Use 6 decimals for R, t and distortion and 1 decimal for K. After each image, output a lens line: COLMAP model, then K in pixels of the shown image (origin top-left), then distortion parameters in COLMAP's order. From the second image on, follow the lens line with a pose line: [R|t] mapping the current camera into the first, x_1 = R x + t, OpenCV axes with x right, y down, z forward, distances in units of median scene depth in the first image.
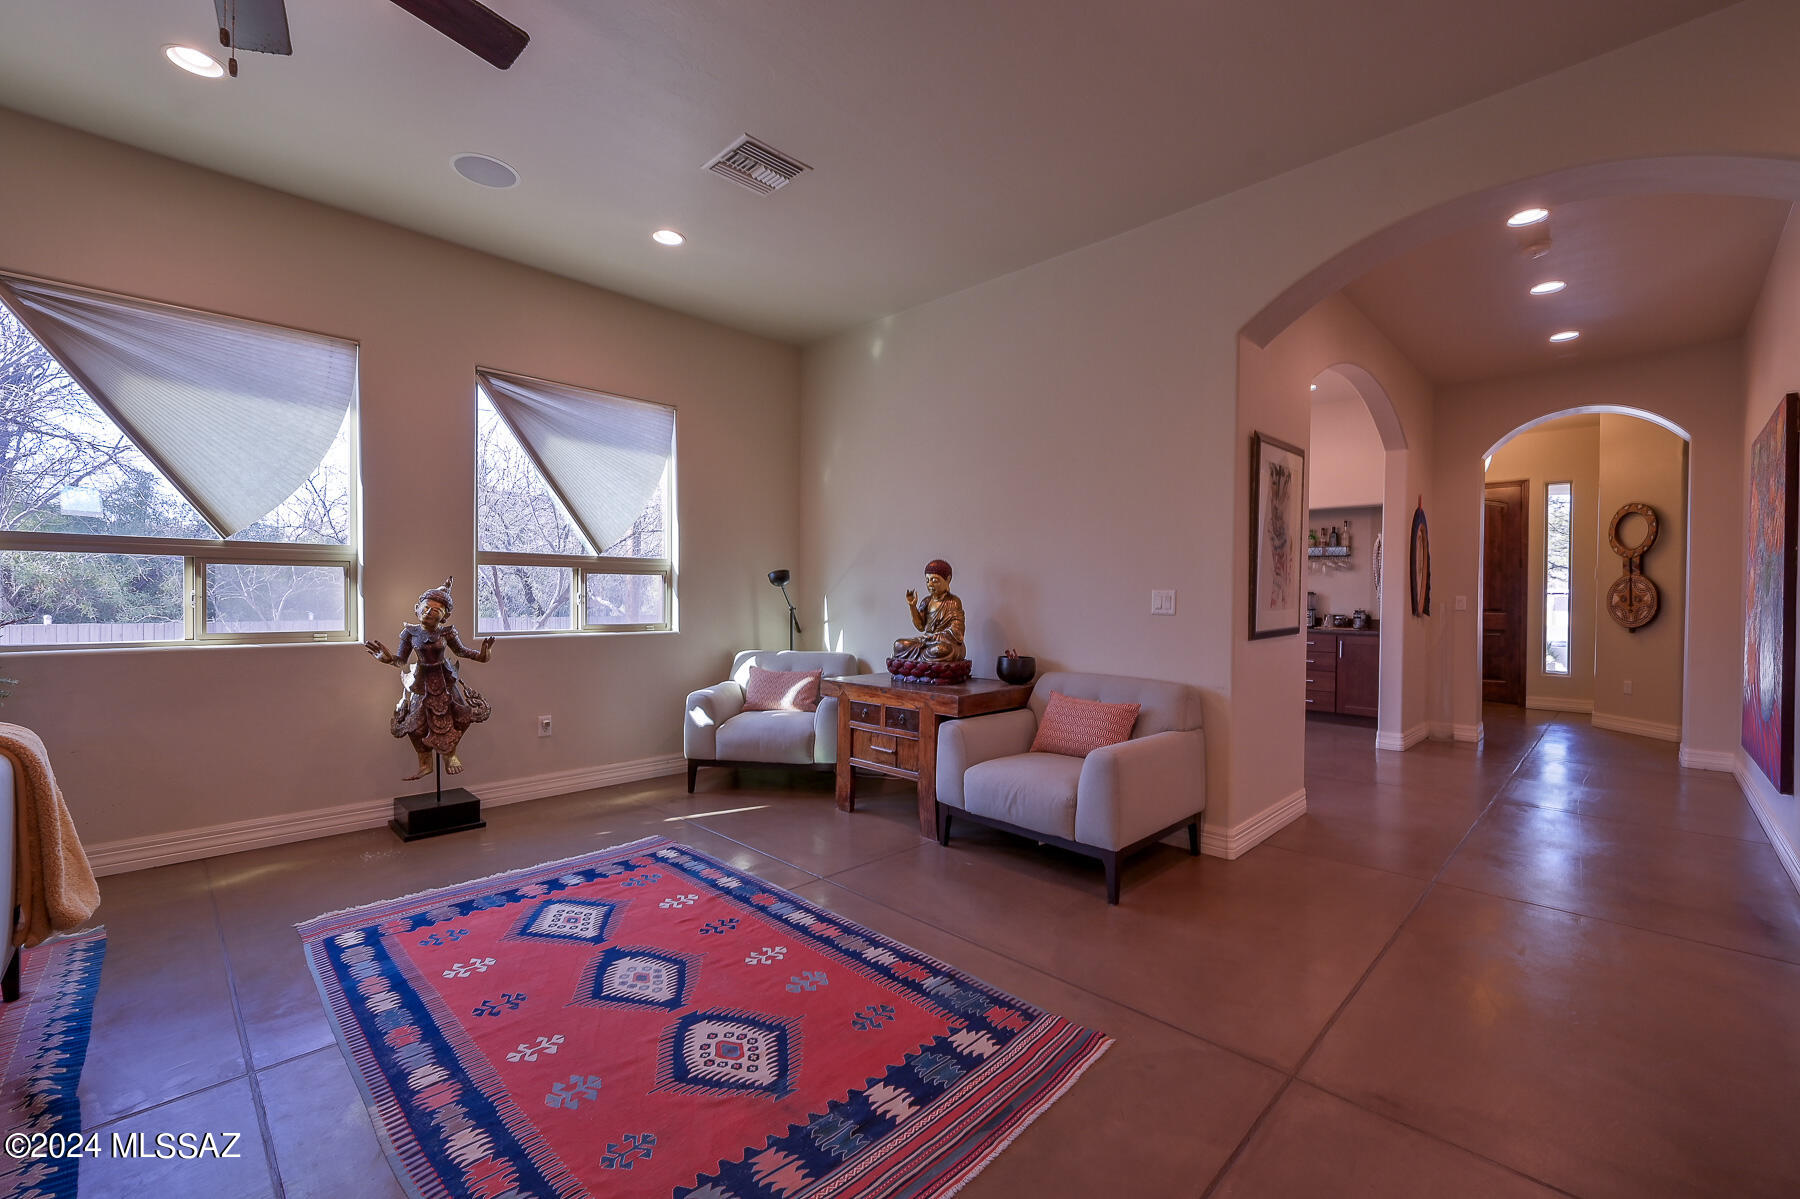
lens RADIAL K [[745.8, 0, 903.0], [0, 745.8, 601.7], [0, 0, 1]] dist [0.000756, 0.000088]
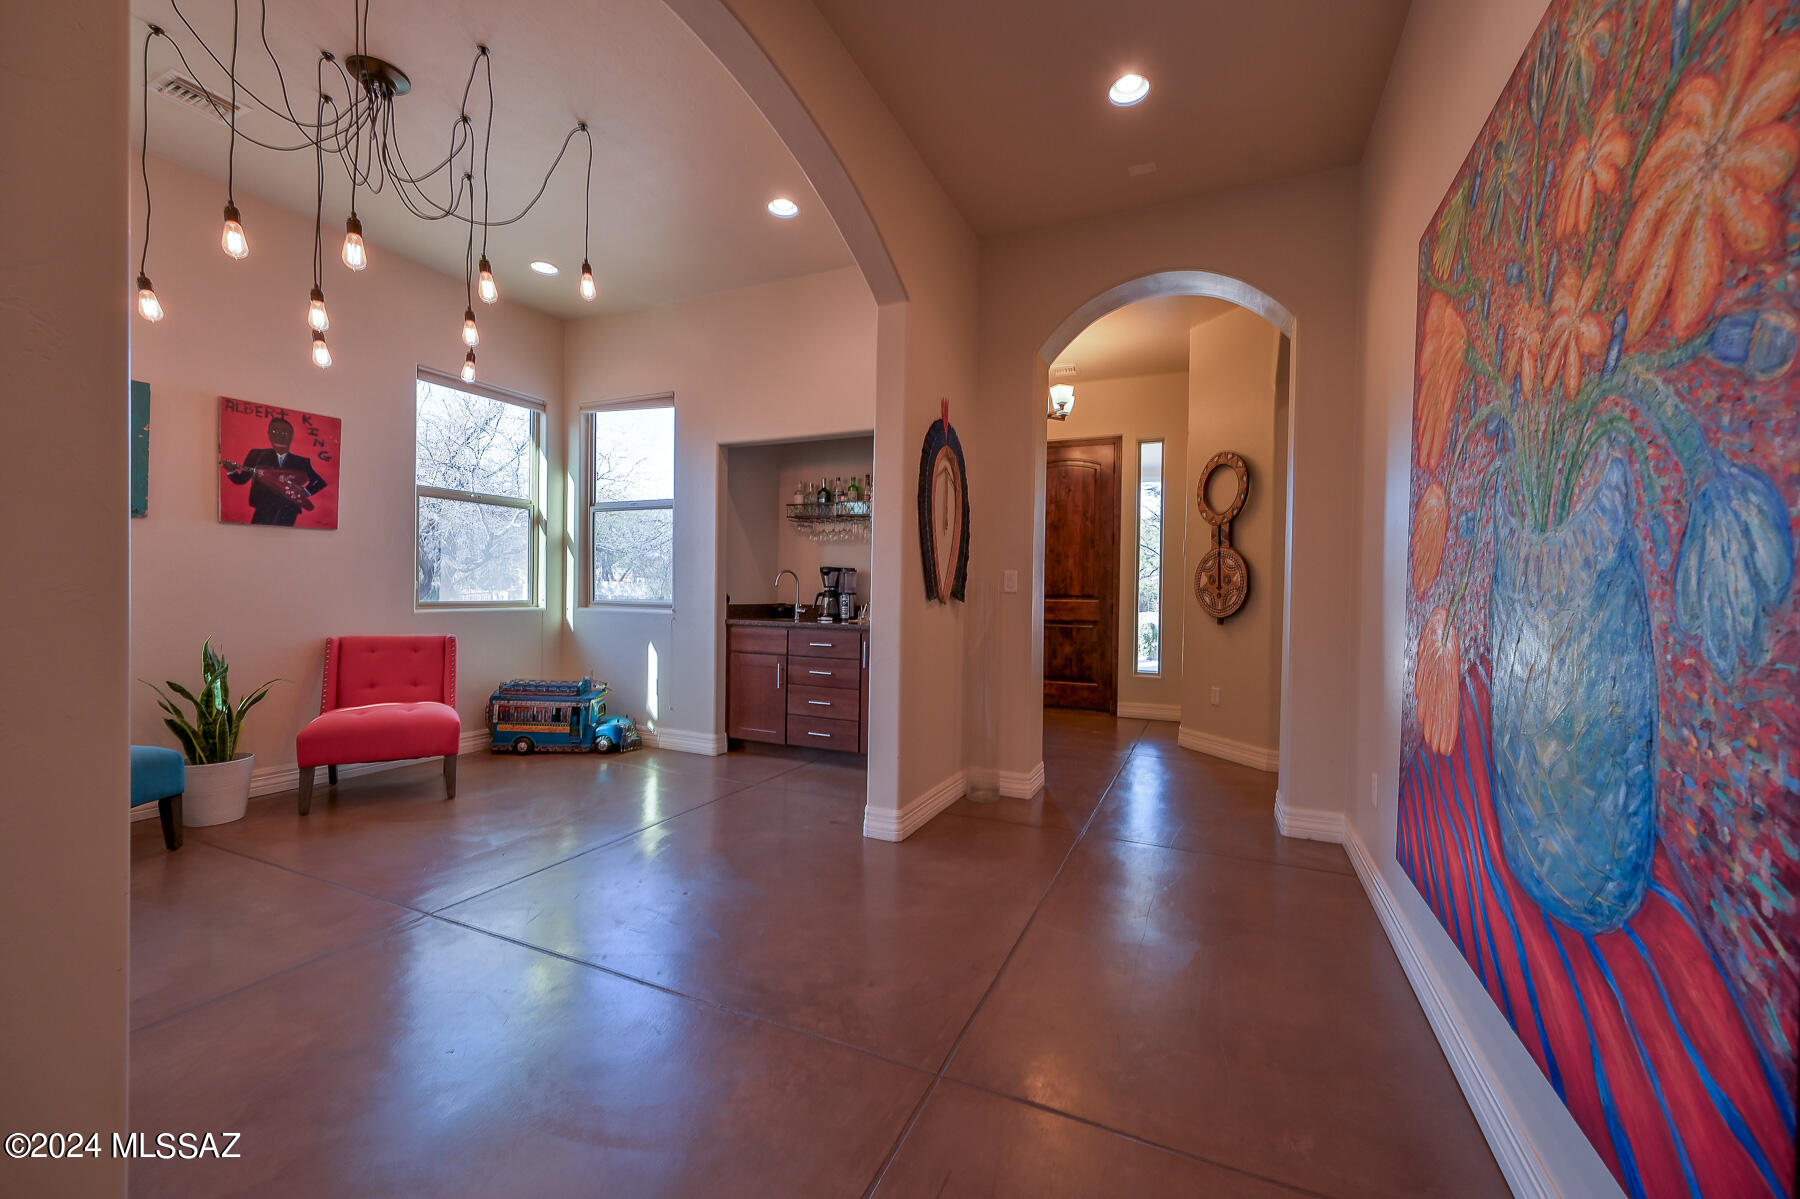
lens RADIAL K [[707.6, 0, 900.0], [0, 707.6, 599.5], [0, 0, 1]] dist [-0.002012, -0.000333]
pose [[0.939789, 0.001727, 0.341750, 0.428900], [-0.003790, 0.999978, 0.005368, 0.013793], [-0.341733, -0.006340, 0.939776, 0.440019]]
